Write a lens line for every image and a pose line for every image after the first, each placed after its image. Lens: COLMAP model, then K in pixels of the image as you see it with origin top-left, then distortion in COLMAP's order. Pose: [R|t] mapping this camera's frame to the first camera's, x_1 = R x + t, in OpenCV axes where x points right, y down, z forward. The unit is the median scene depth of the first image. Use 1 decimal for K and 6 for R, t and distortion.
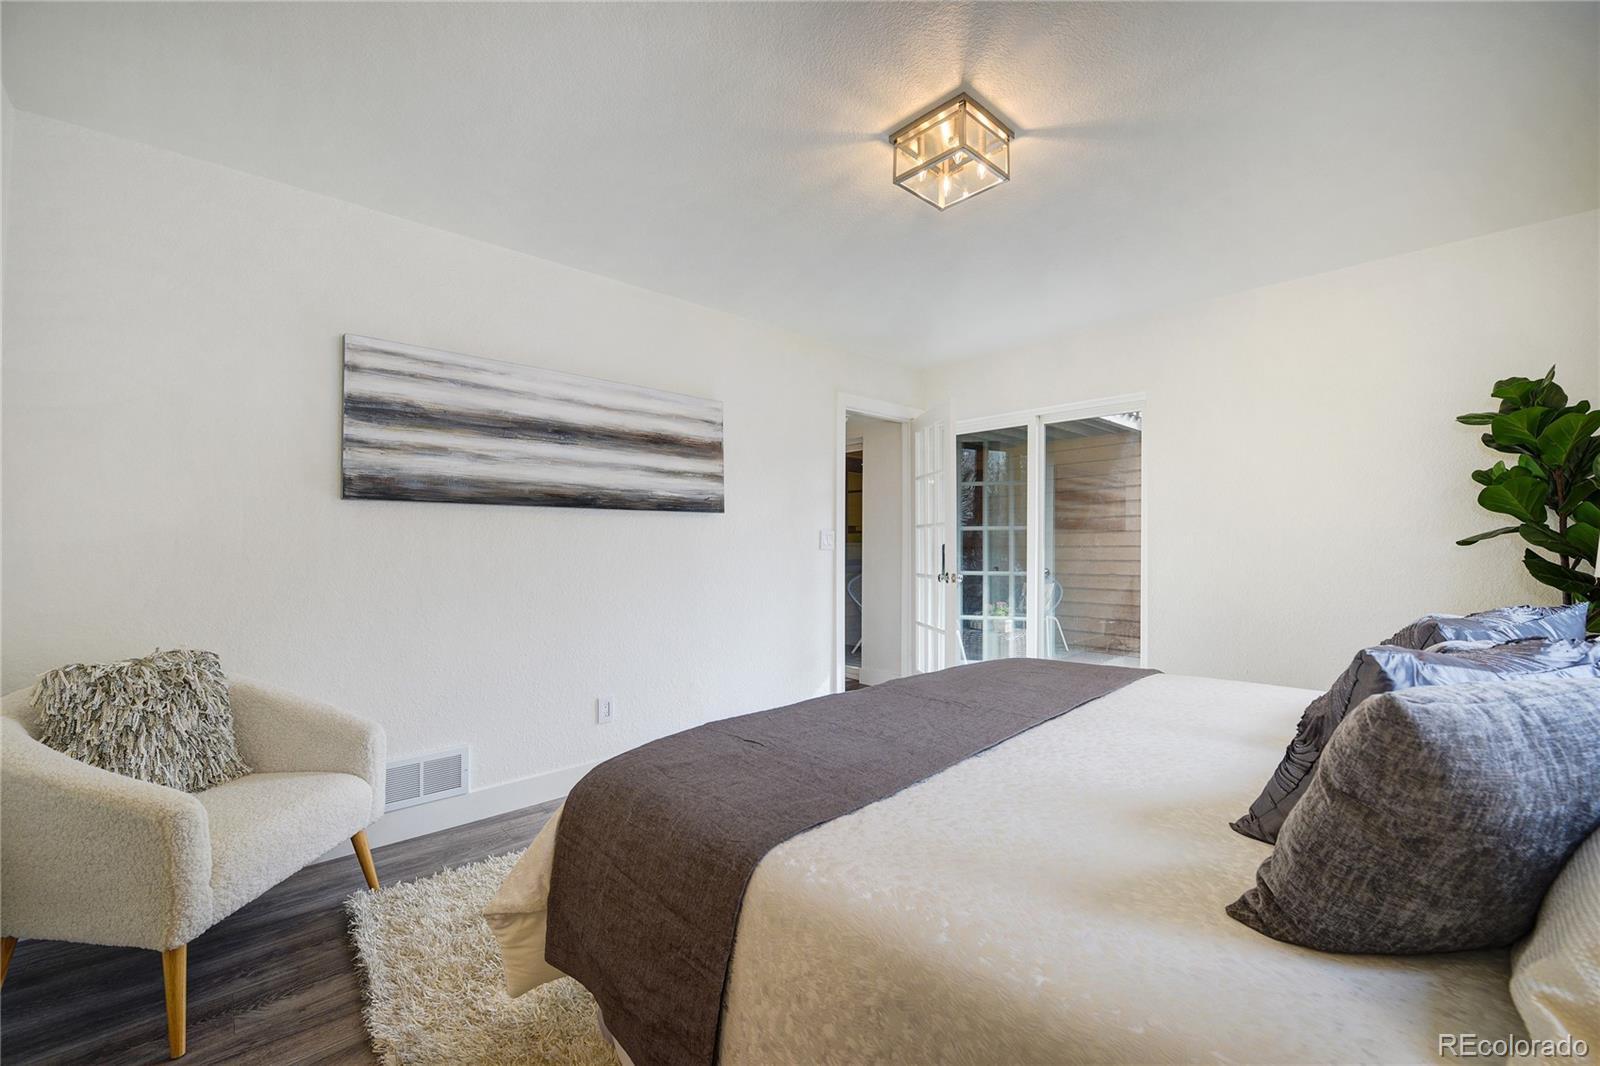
lens RADIAL K [[648.6, 0, 804.9], [0, 648.6, 537.4], [0, 0, 1]] dist [-0.022413, -0.000474]
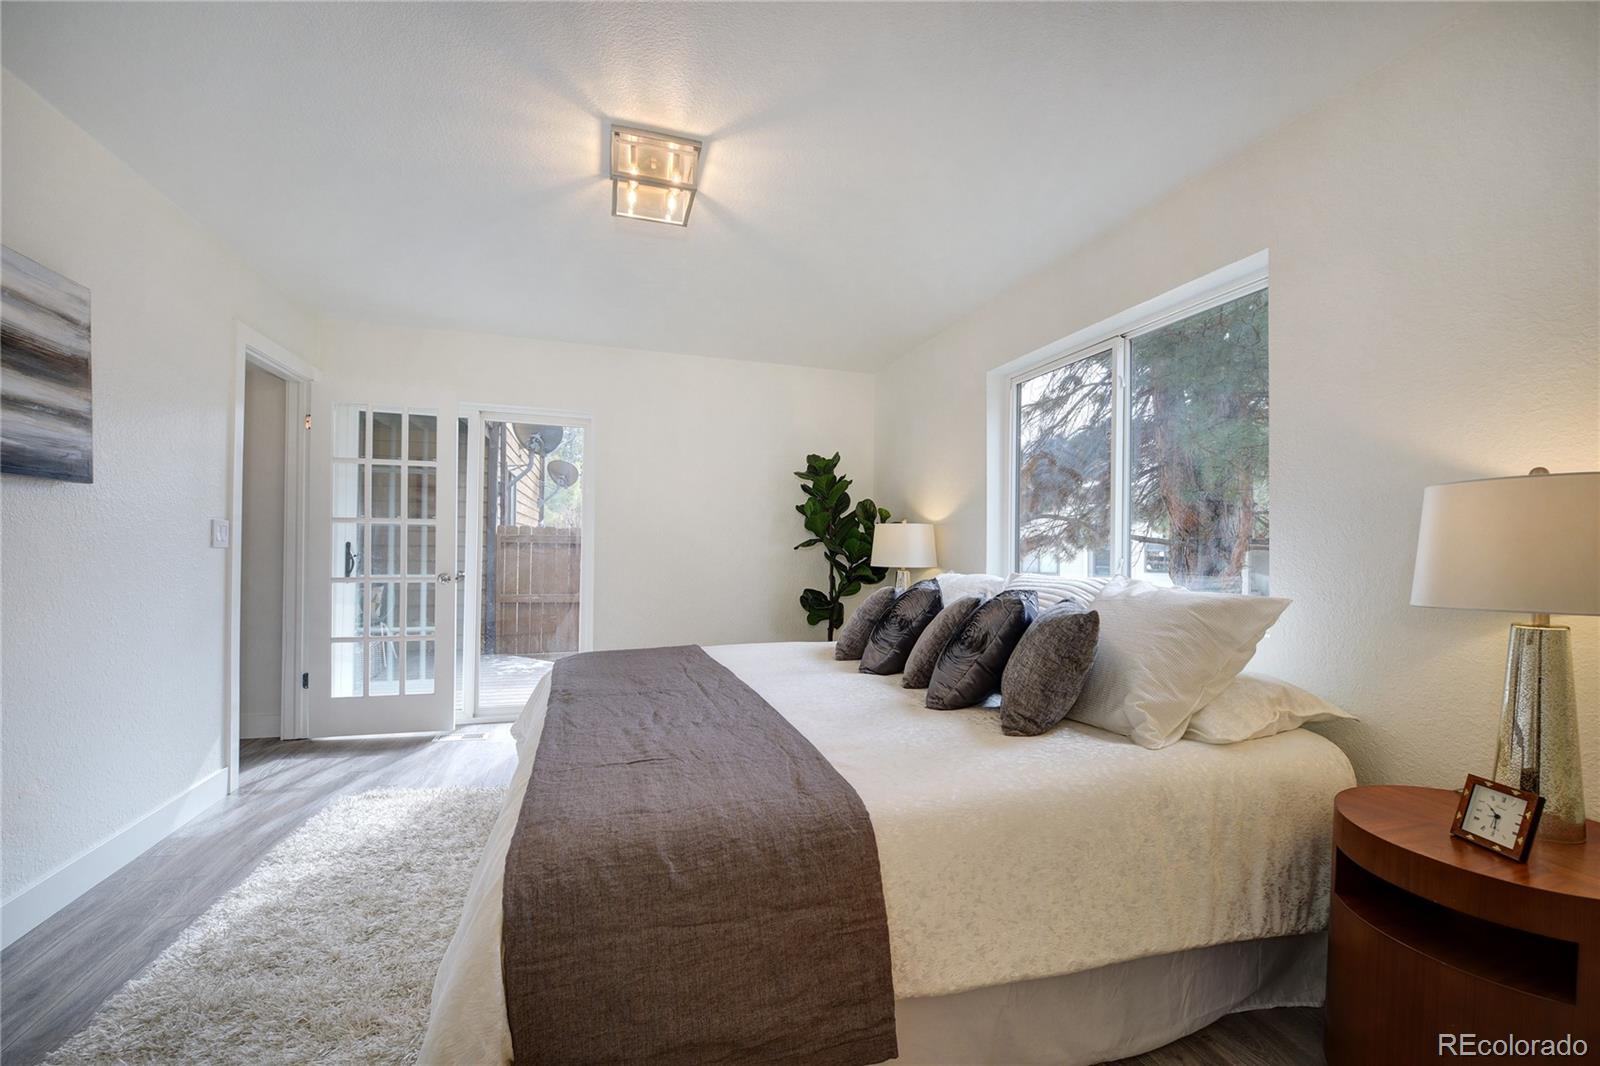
lens RADIAL K [[648.6, 0, 802.3], [0, 648.6, 546.6], [0, 0, 1]] dist [-0.022413, -0.000474]
pose [[0.415448, 0.009804, 0.909564, -0.374317], [-0.024492, 0.999700, 0.000411, 0.002867], [-0.909287, -0.022447, 0.415564, 0.193502]]
